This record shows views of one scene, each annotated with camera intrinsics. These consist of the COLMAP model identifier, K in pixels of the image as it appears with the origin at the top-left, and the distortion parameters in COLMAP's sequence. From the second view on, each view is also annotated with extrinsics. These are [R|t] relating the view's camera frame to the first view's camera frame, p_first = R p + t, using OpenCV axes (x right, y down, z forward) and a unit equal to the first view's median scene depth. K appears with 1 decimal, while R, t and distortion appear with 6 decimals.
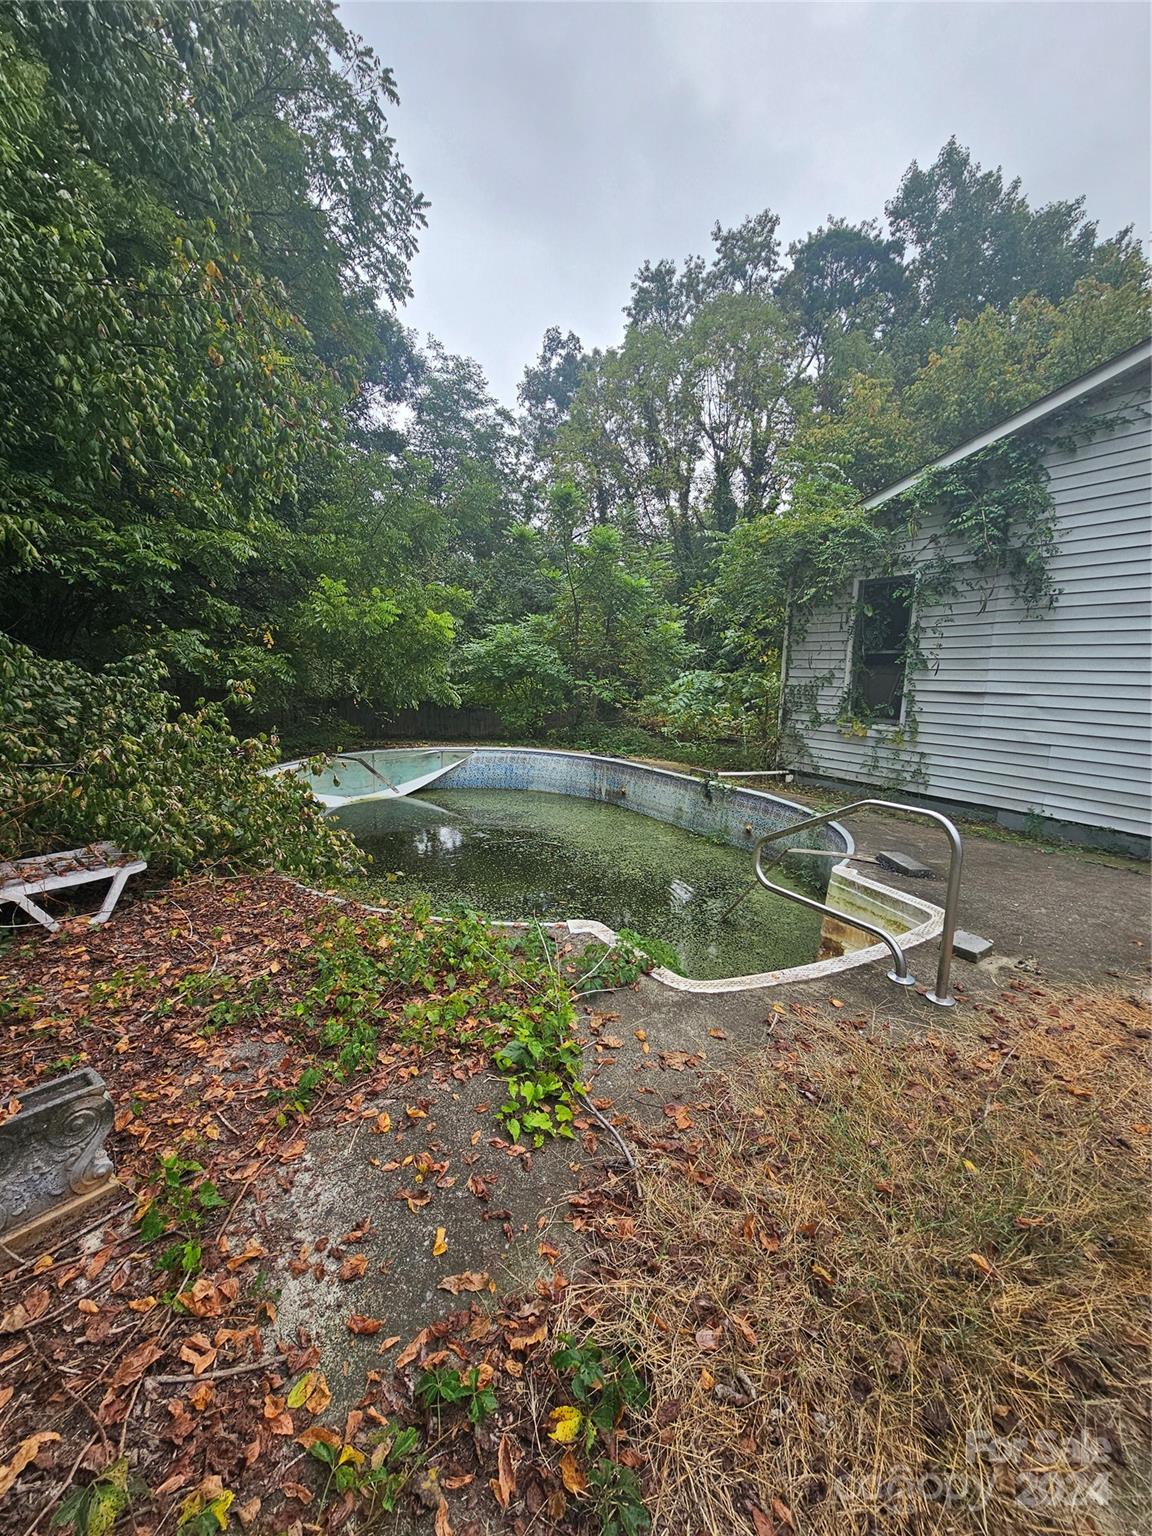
lens RADIAL K [[627.3, 0, 583.3], [0, 627.3, 768.6], [0, 0, 1]] dist [-0.005635, 0.000984]
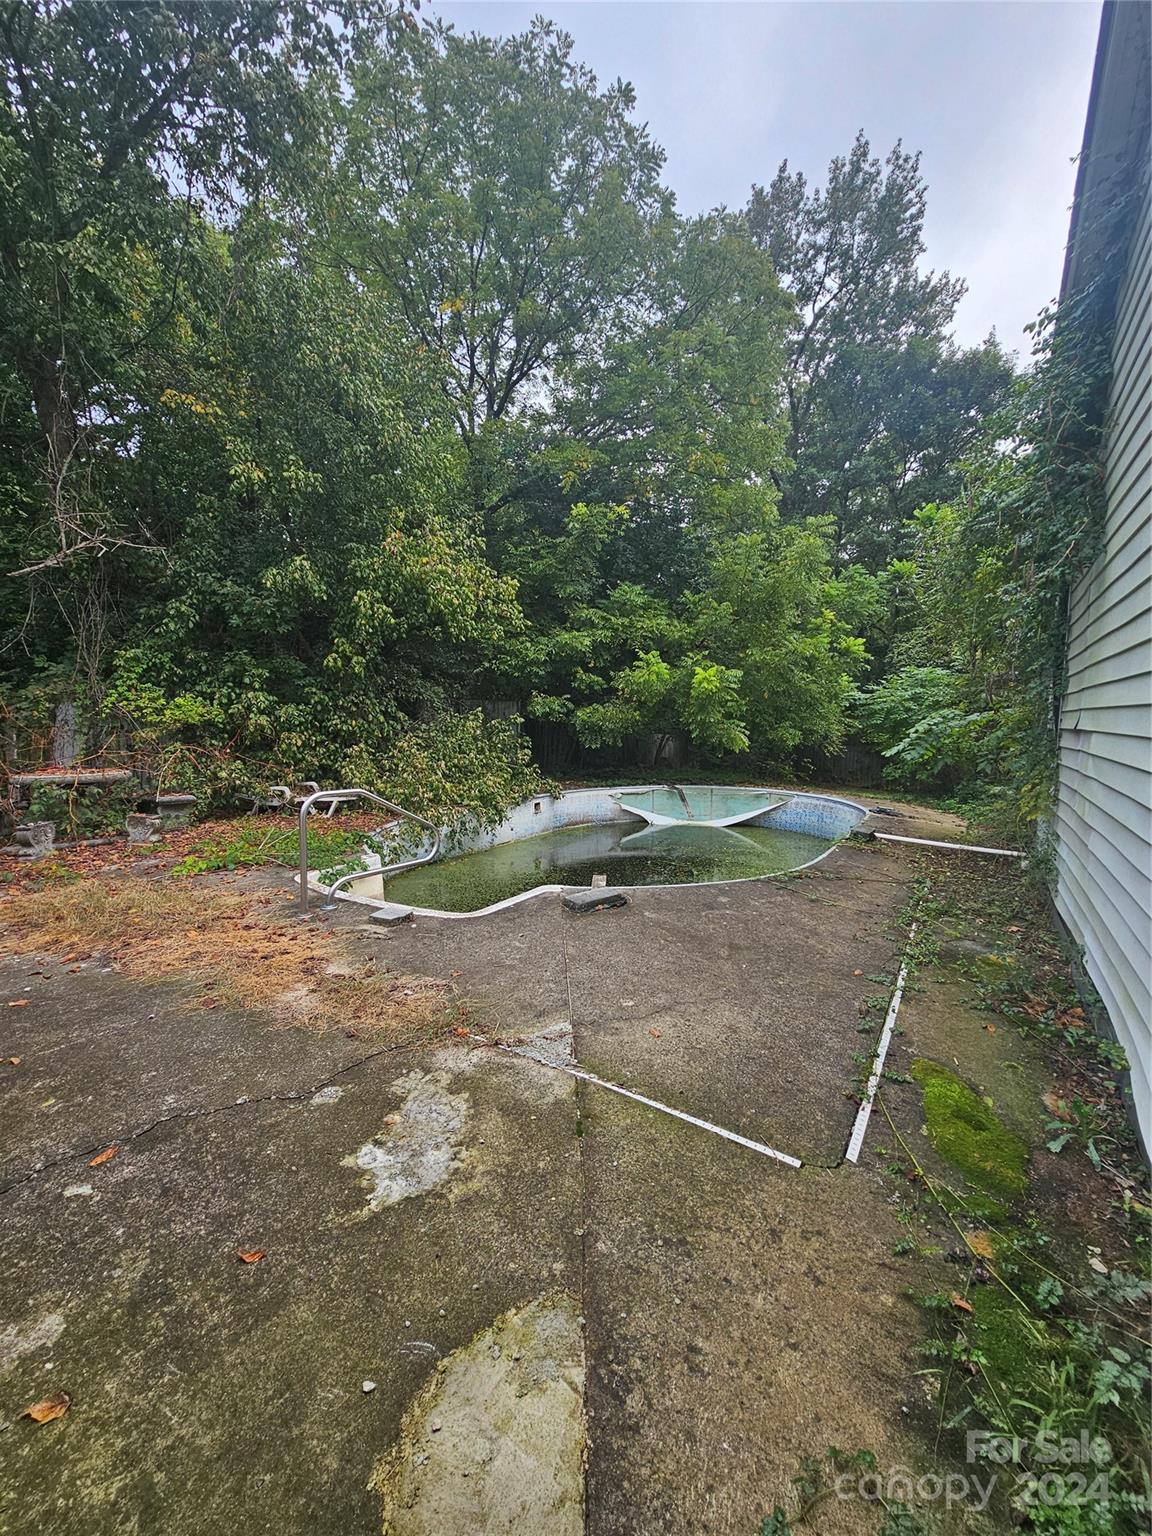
lens RADIAL K [[627.3, 0, 584.6], [0, 627.3, 768.0], [0, 0, 1]] dist [-0.005635, 0.000984]
pose [[0.472357, 0.050461, -0.879962, 0.960685], [-0.131362, 0.991240, -0.013673, -0.023174], [0.871563, 0.122052, 0.474848, 0.360964]]
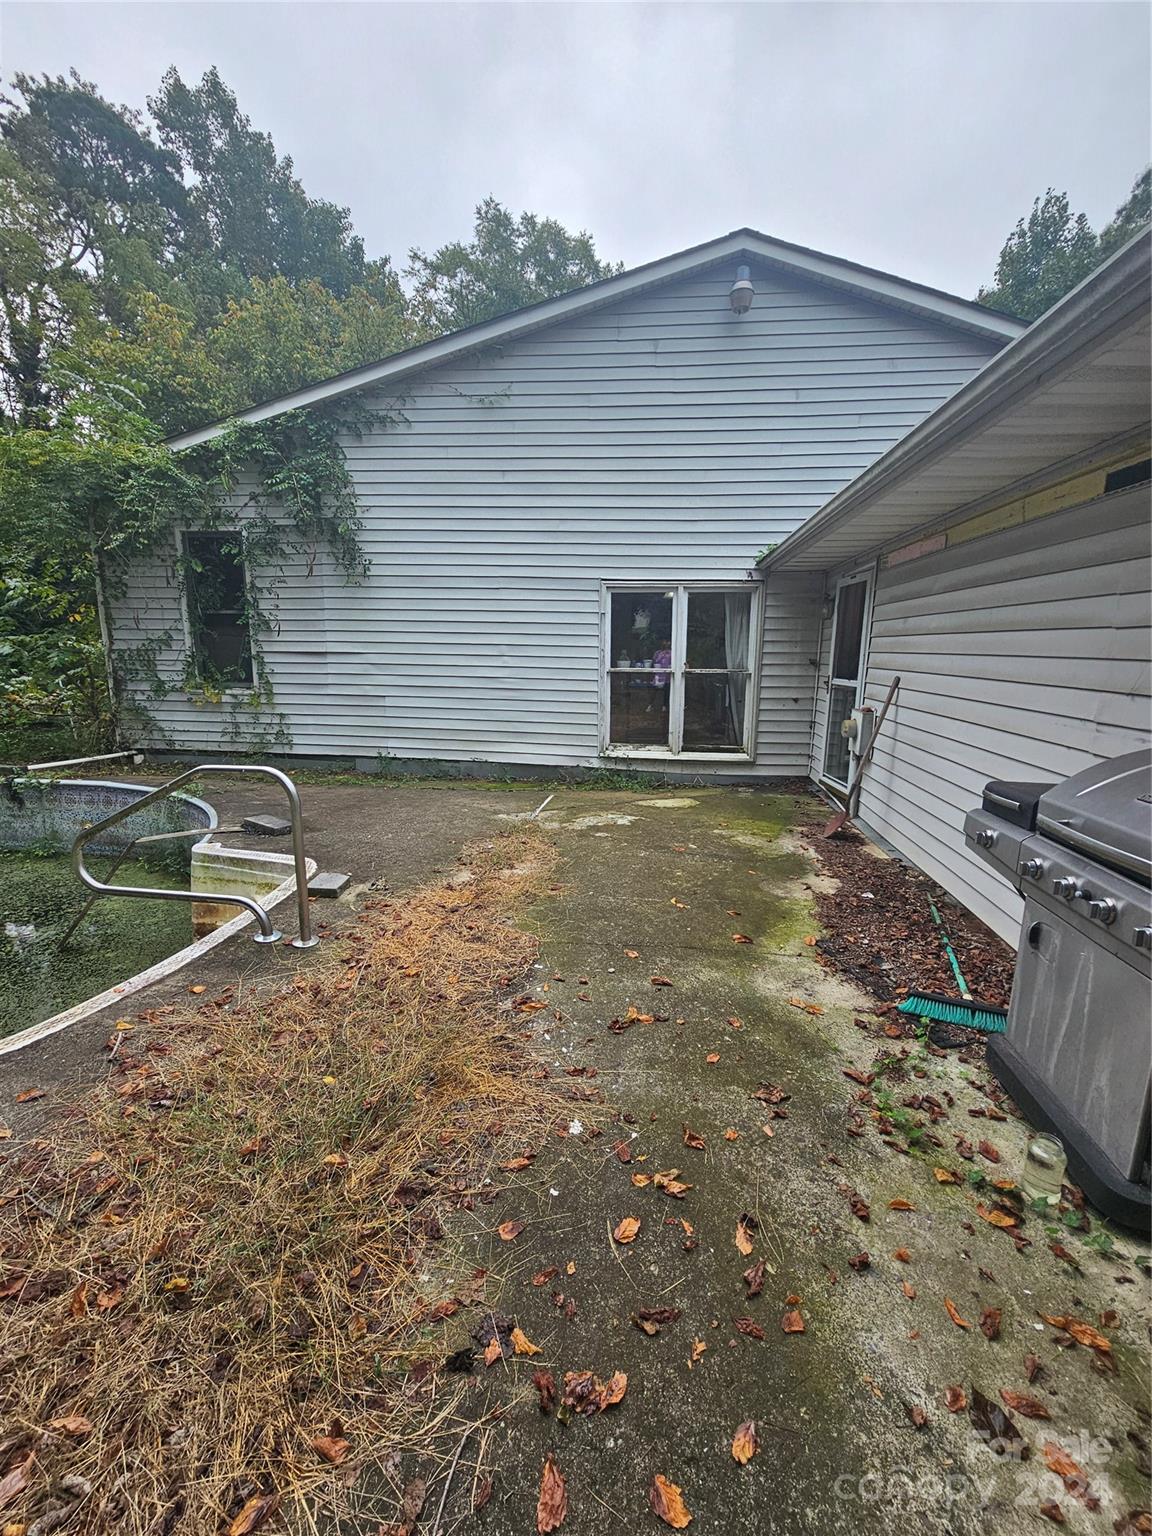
lens RADIAL K [[627.3, 0, 590.1], [0, 627.3, 768.7], [0, 0, 1]] dist [-0.005635, 0.000984]
pose [[0.598588, -0.165627, 0.783748, 0.035087], [0.123032, 0.985792, 0.114359, 0.008681], [-0.791553, 0.027972, 0.610460, -0.011822]]
